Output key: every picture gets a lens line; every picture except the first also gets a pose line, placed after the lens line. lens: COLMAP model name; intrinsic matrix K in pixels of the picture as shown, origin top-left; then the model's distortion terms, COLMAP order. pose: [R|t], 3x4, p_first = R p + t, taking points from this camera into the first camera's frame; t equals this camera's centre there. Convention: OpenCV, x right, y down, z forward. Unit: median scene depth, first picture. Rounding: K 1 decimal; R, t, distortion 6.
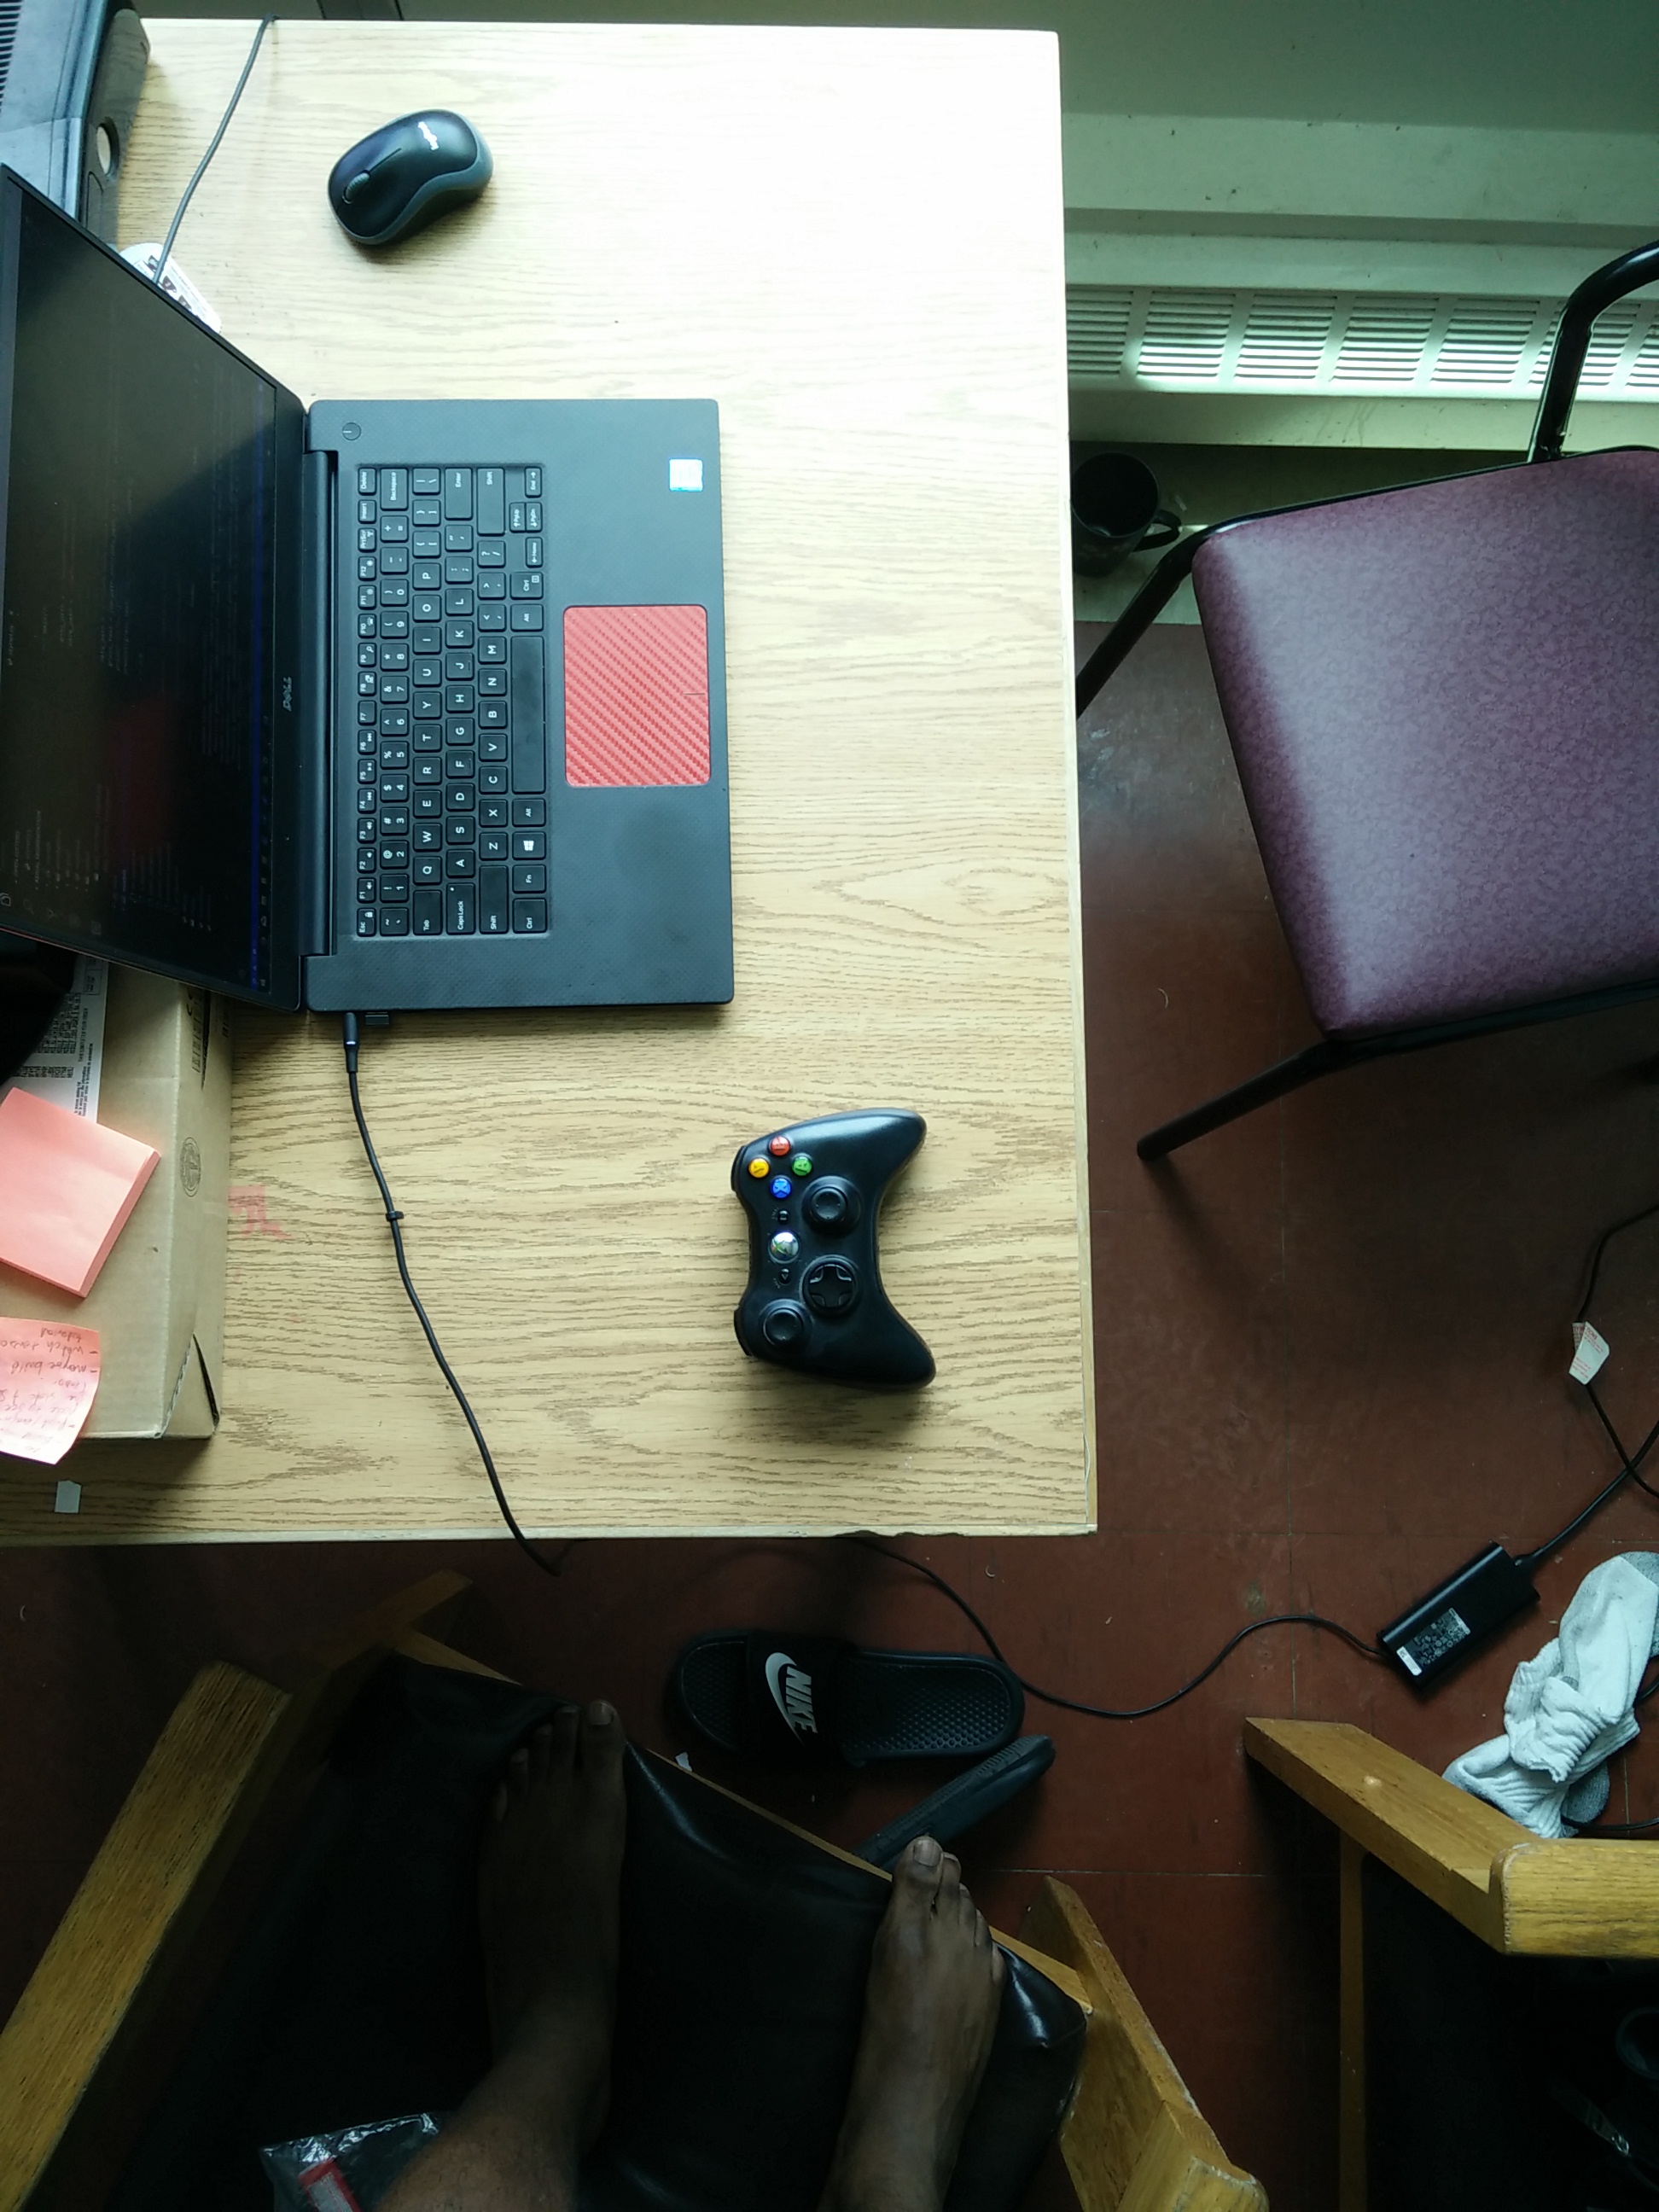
lens RADIAL K [[1589.9, 0, 823.2], [0, 1589.9, 1112.6], [0, 0, 1]] dist [0.015230, -0.012140]
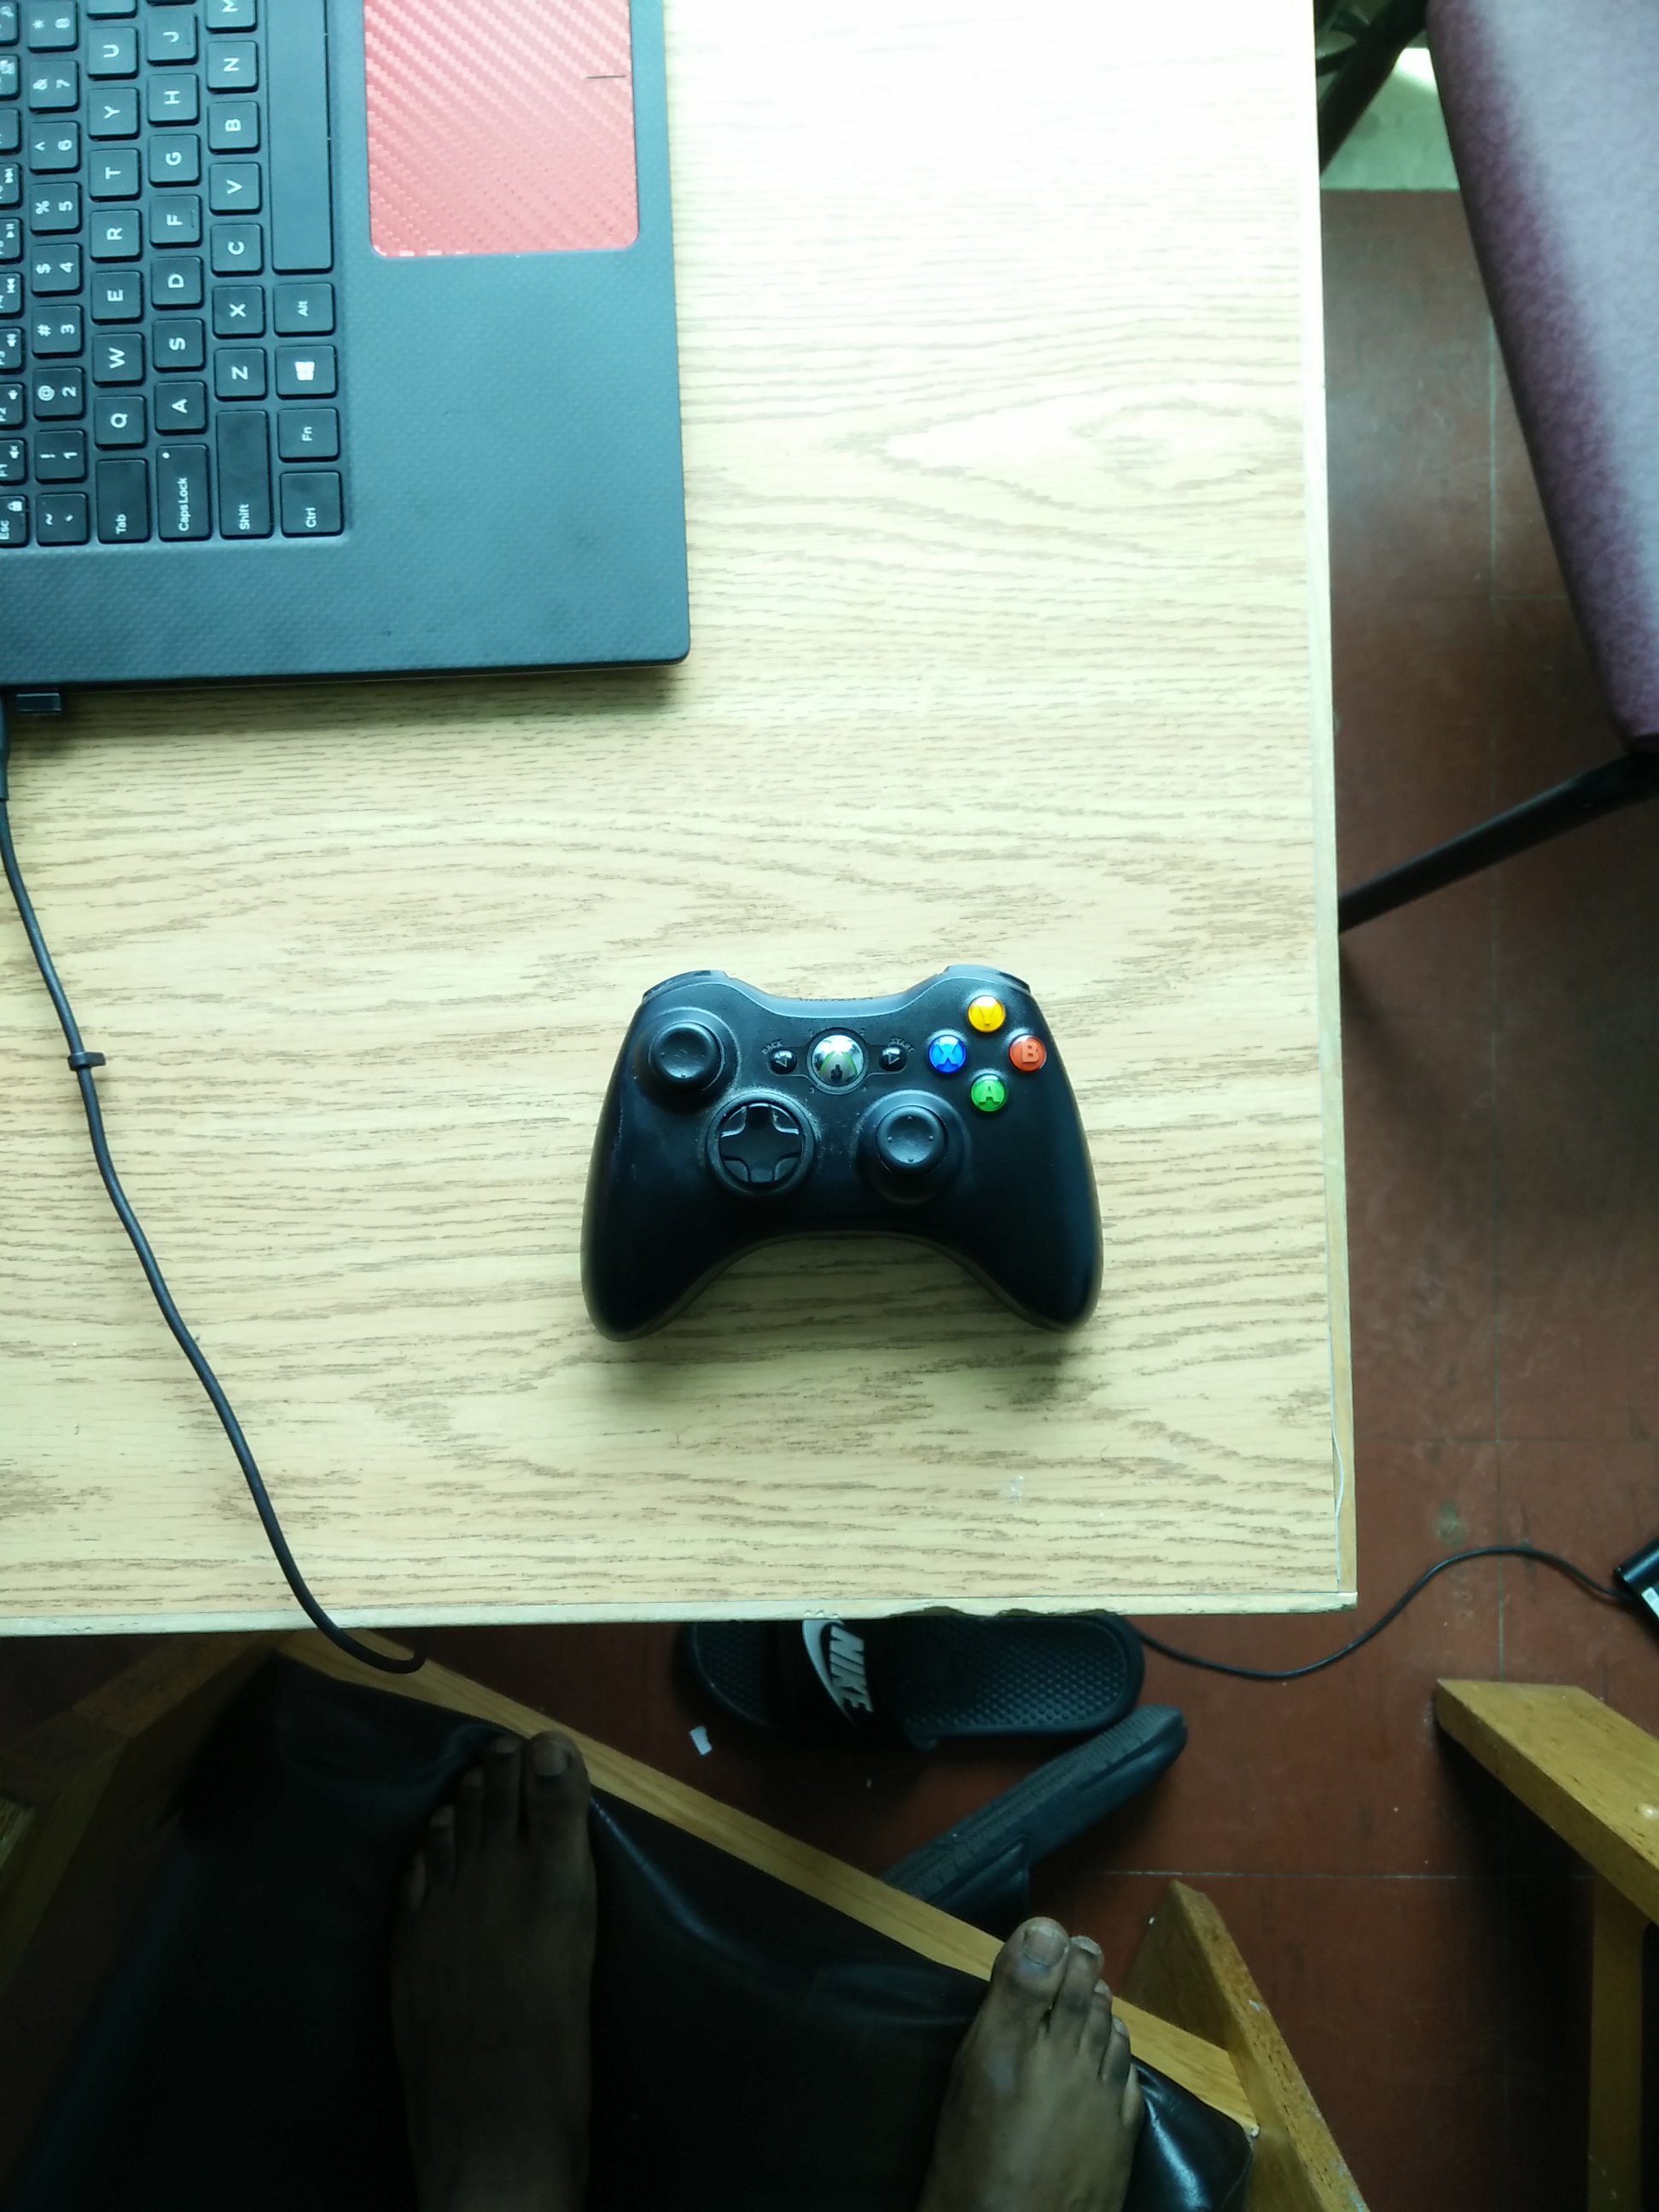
lens RADIAL K [[1589.9, 0, 837.6], [0, 1589.9, 1120.2], [0, 0, 1]] dist [0.015230, -0.012140]
pose [[0.999510, -0.014222, -0.027870, 0.007263], [0.017788, 0.991065, 0.132188, 0.015897], [0.025741, -0.132619, 0.990833, 0.432081]]
